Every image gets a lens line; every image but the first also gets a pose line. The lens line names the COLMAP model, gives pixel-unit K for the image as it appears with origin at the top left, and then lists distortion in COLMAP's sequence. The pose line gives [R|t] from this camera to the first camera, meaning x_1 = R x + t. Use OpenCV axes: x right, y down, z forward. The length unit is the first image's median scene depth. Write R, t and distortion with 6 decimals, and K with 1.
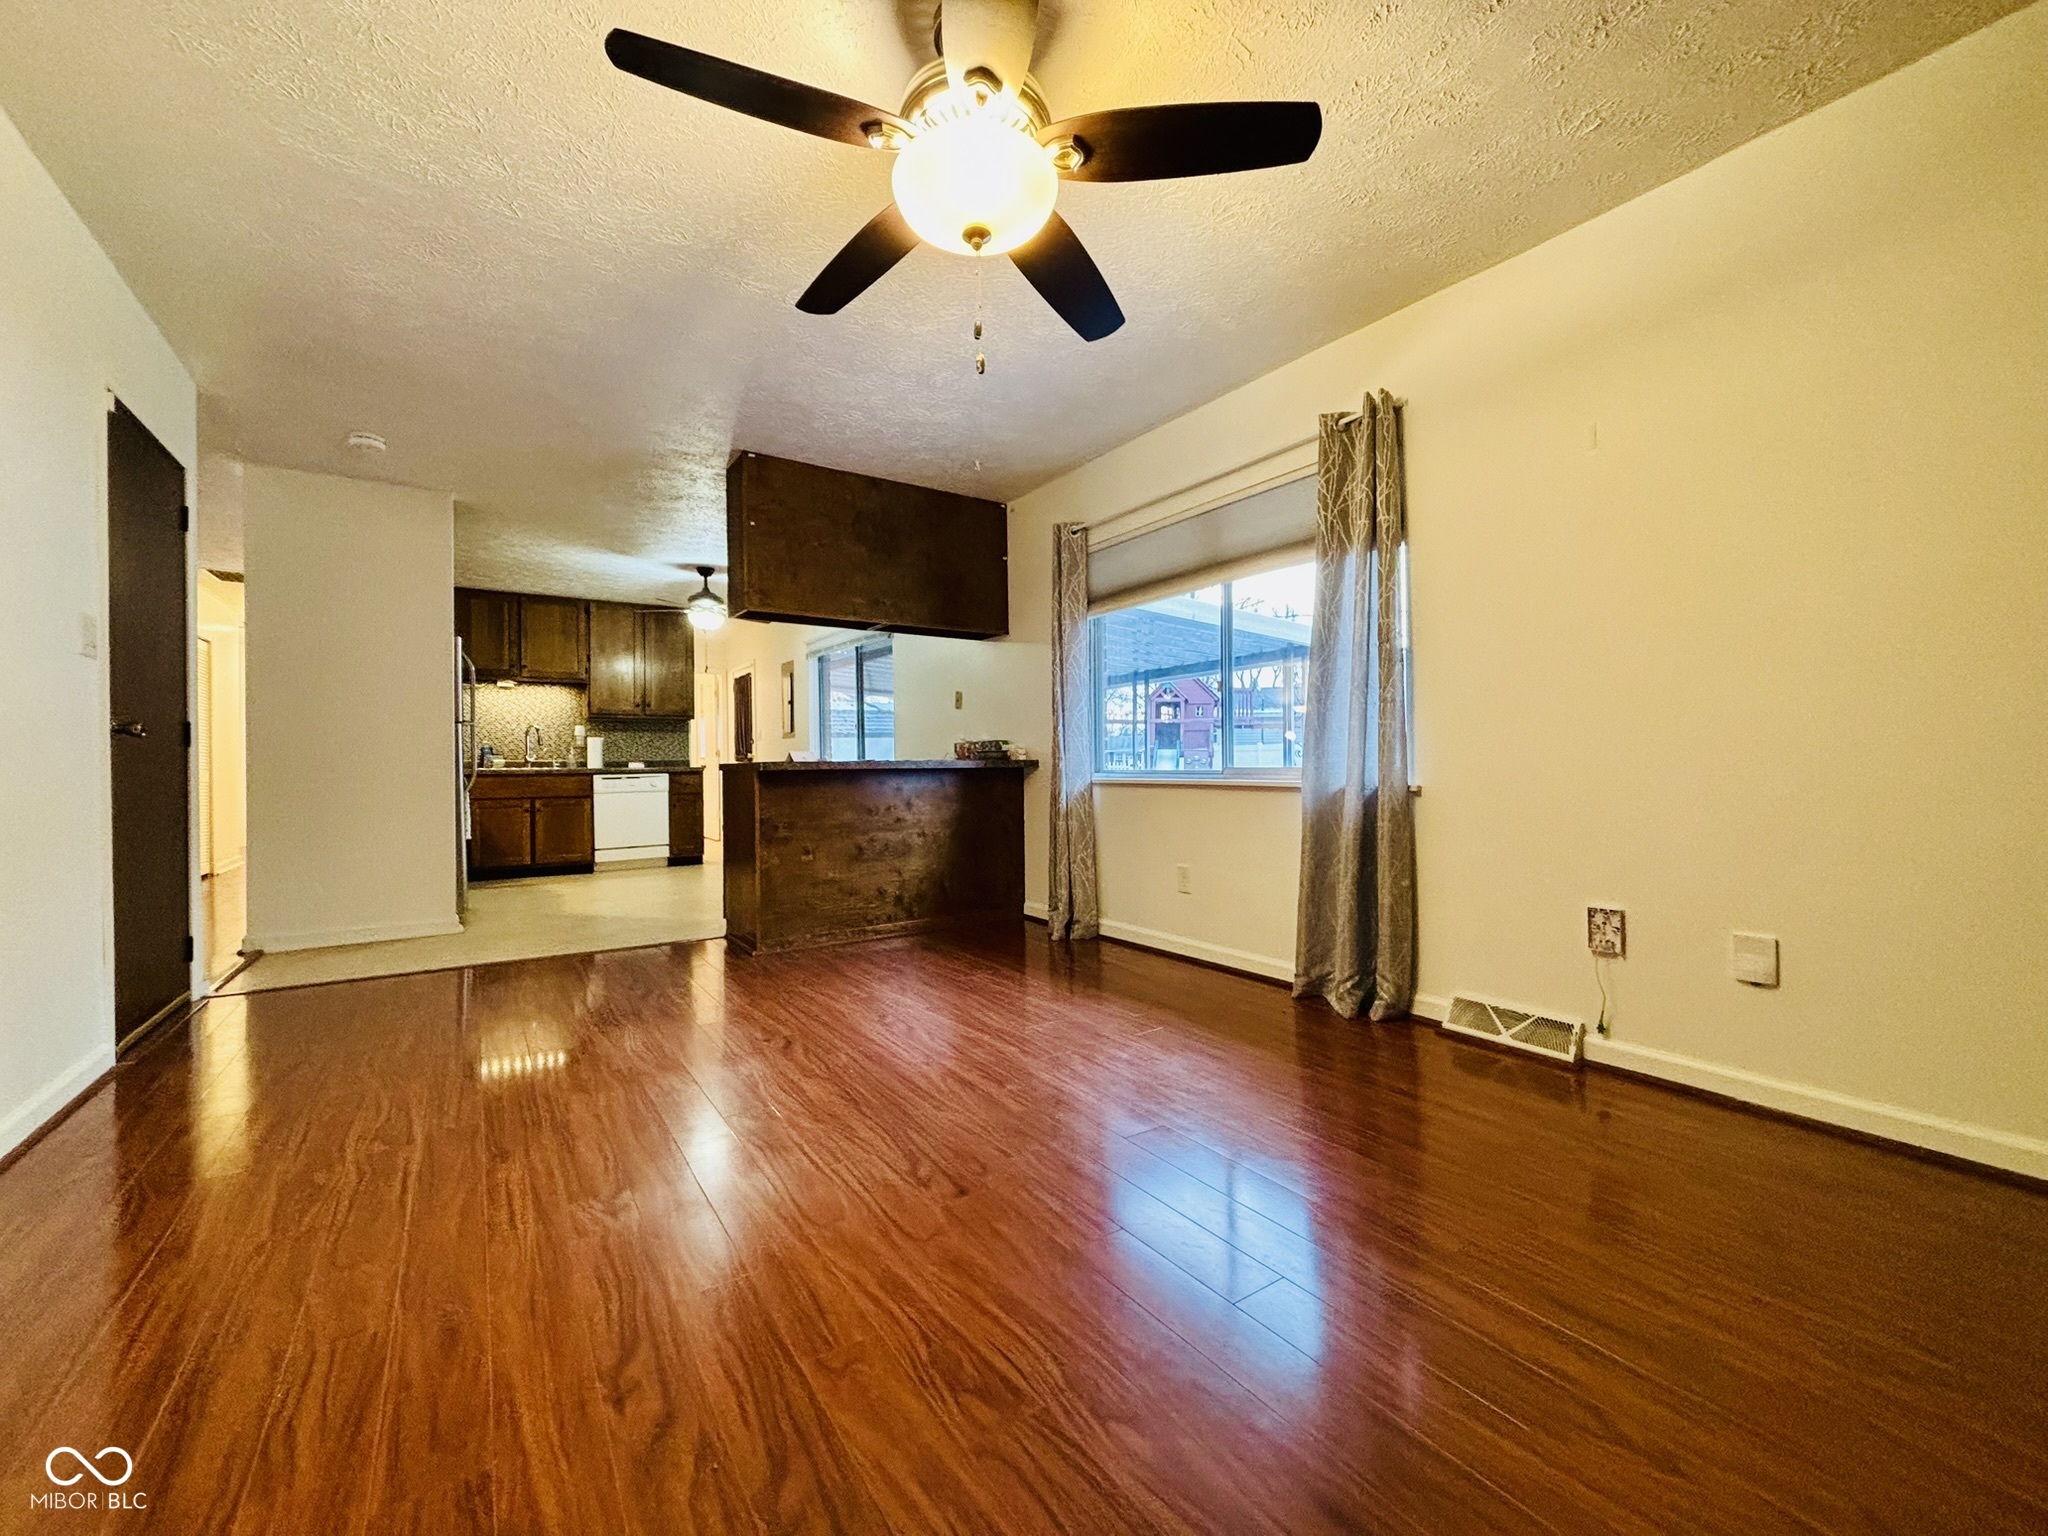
lens RADIAL K [[834.9, 0, 1028.4], [0, 834.9, 759.0], [0, 0, 1]] dist [0.000862, 0.013612]
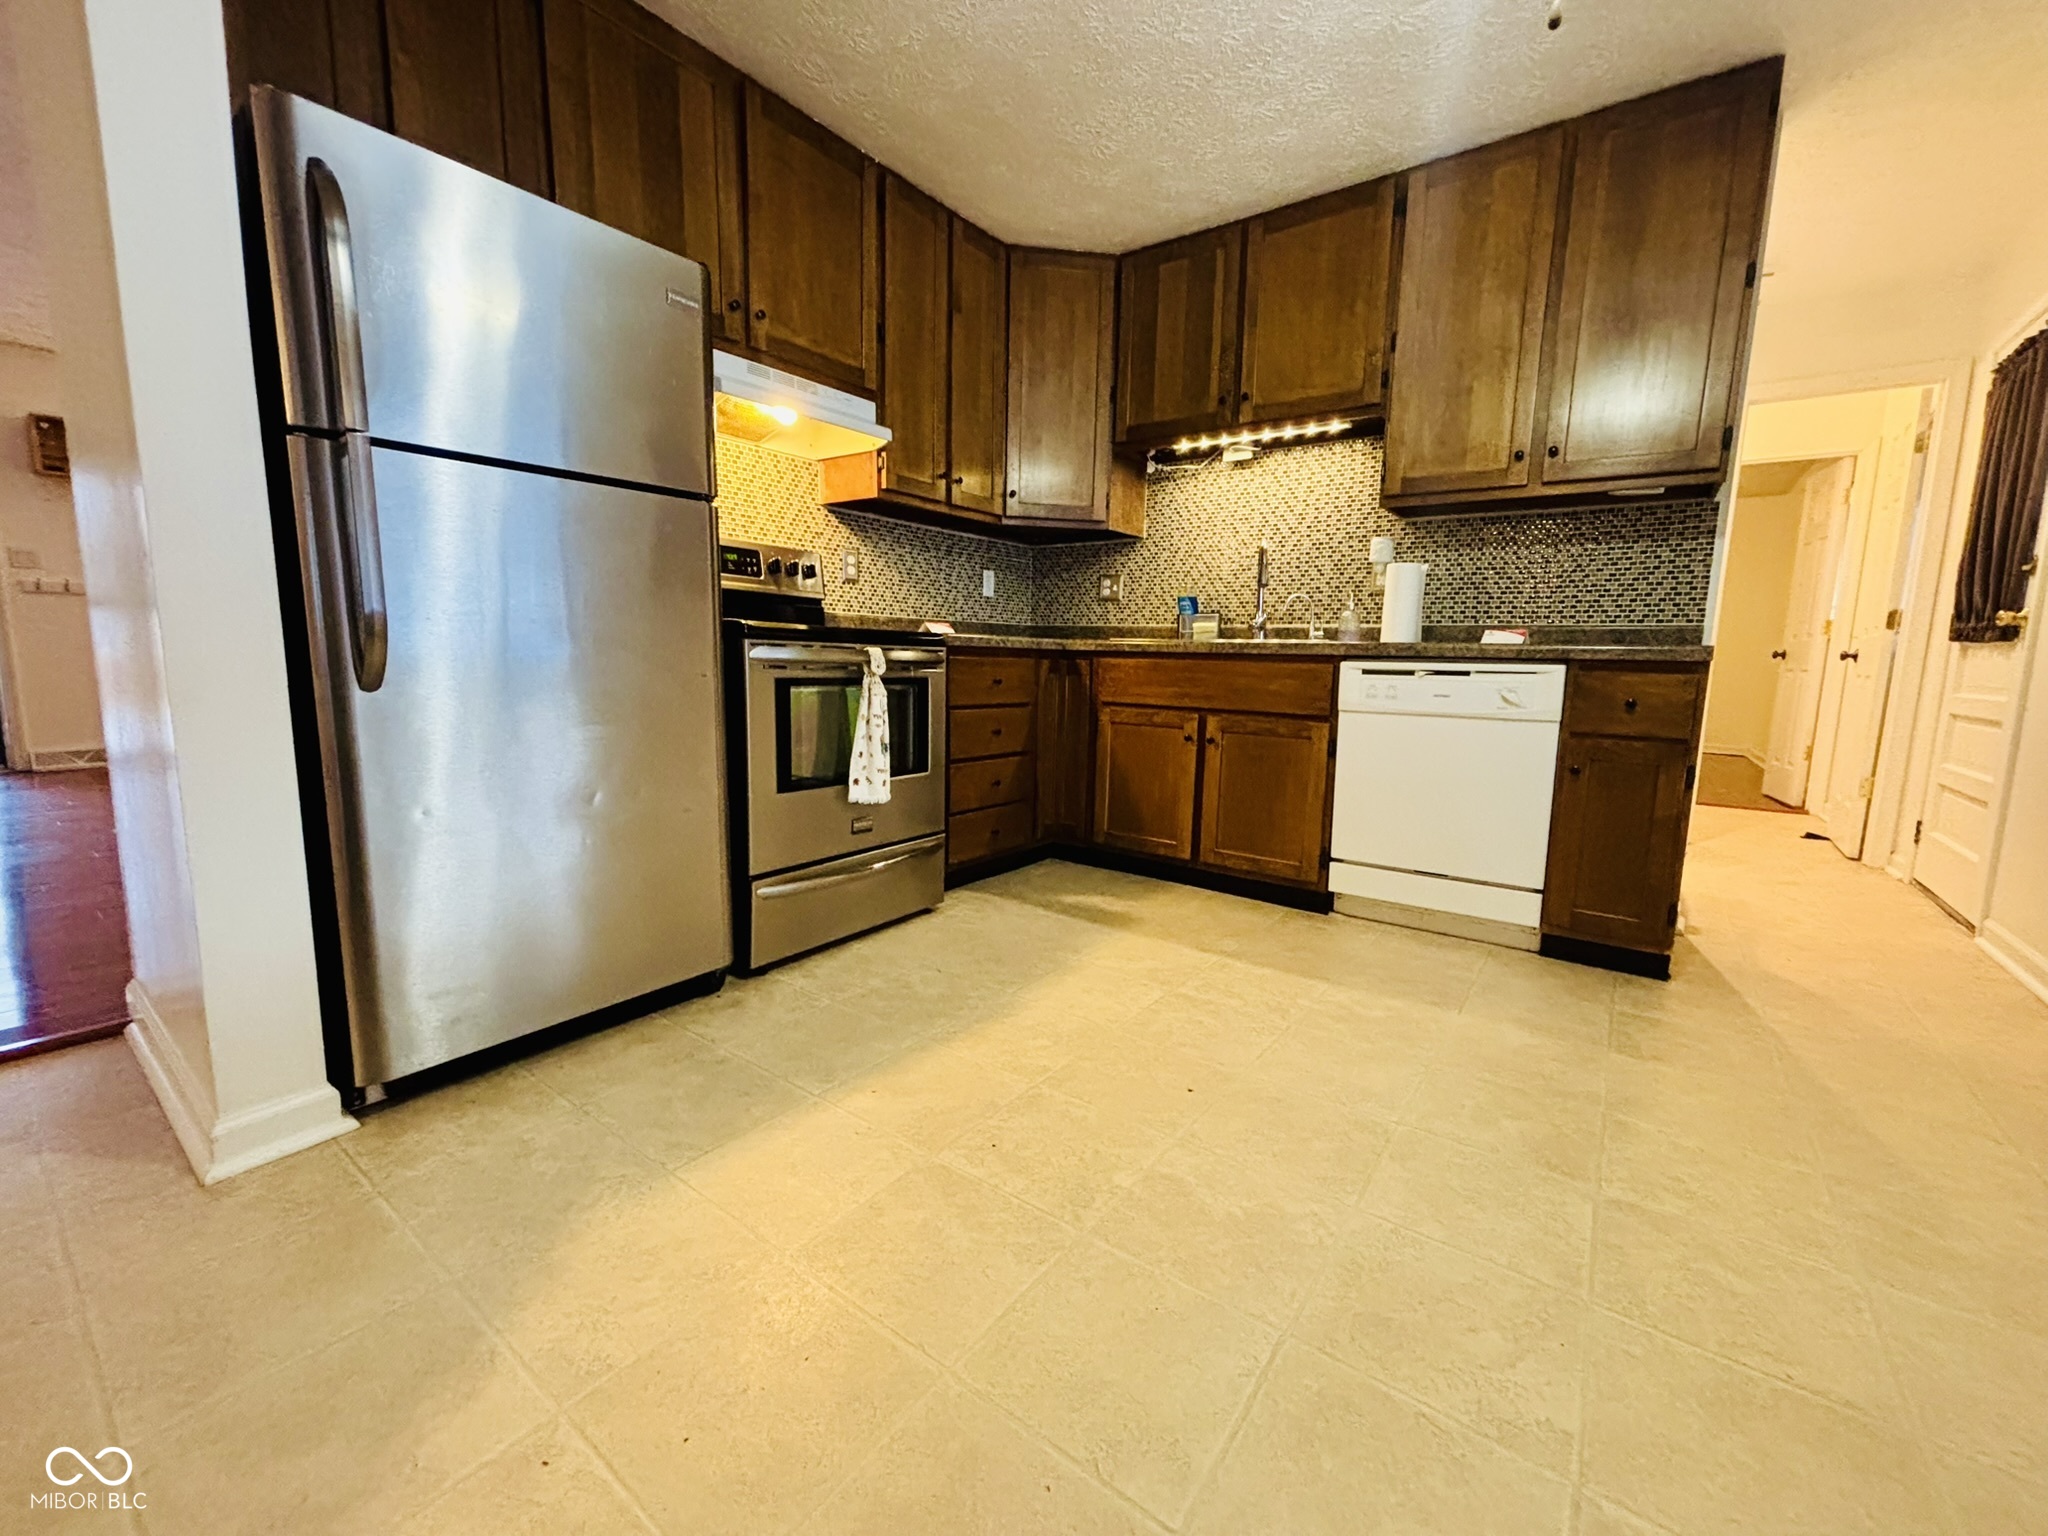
lens RADIAL K [[830.0, 0, 1024.0], [0, 830.0, 768.0], [0, 0, 1]] dist [-0.001090, -0.000728]
pose [[0.327745, 0.145032, -0.933568, -0.209493], [-0.025353, 0.989141, 0.144764, 0.015872], [0.944426, -0.023777, 0.327863, 0.715446]]
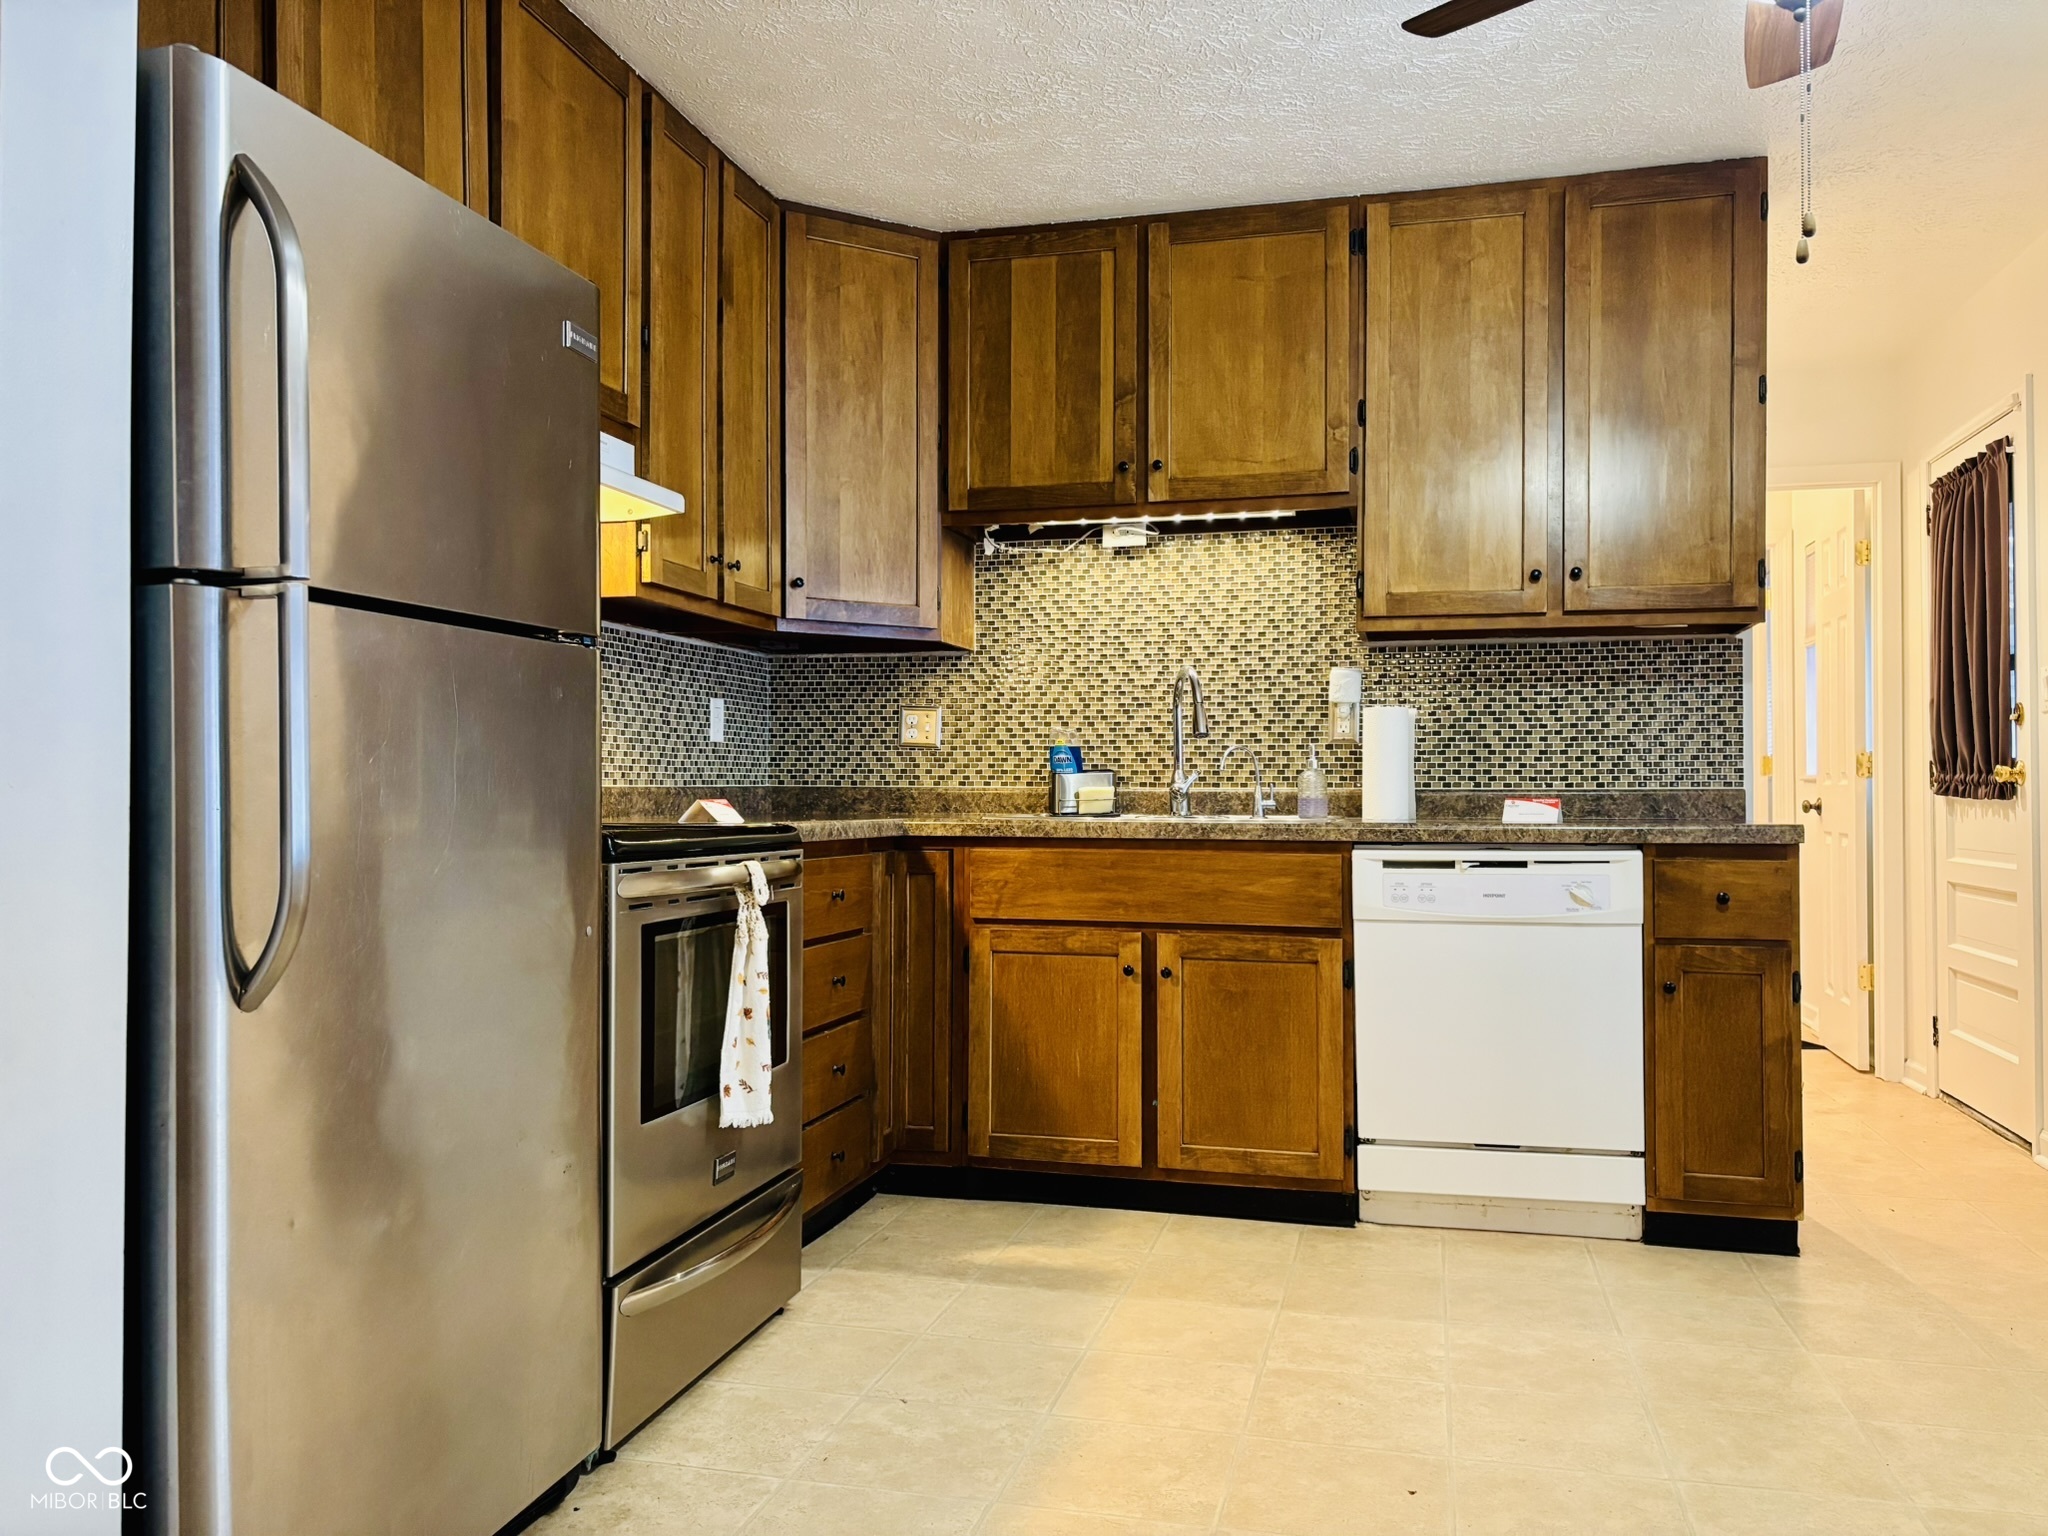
lens RADIAL K [[1557.7, 0, 1024.0], [0, 1557.7, 768.0], [0, 0, 1]] dist [0.008581, -0.006230]
pose [[0.663749, -0.001659, -0.747953, -0.219947], [-0.007963, 0.999925, -0.009285, -0.000283], [0.747913, 0.012119, 0.663687, 0.581052]]
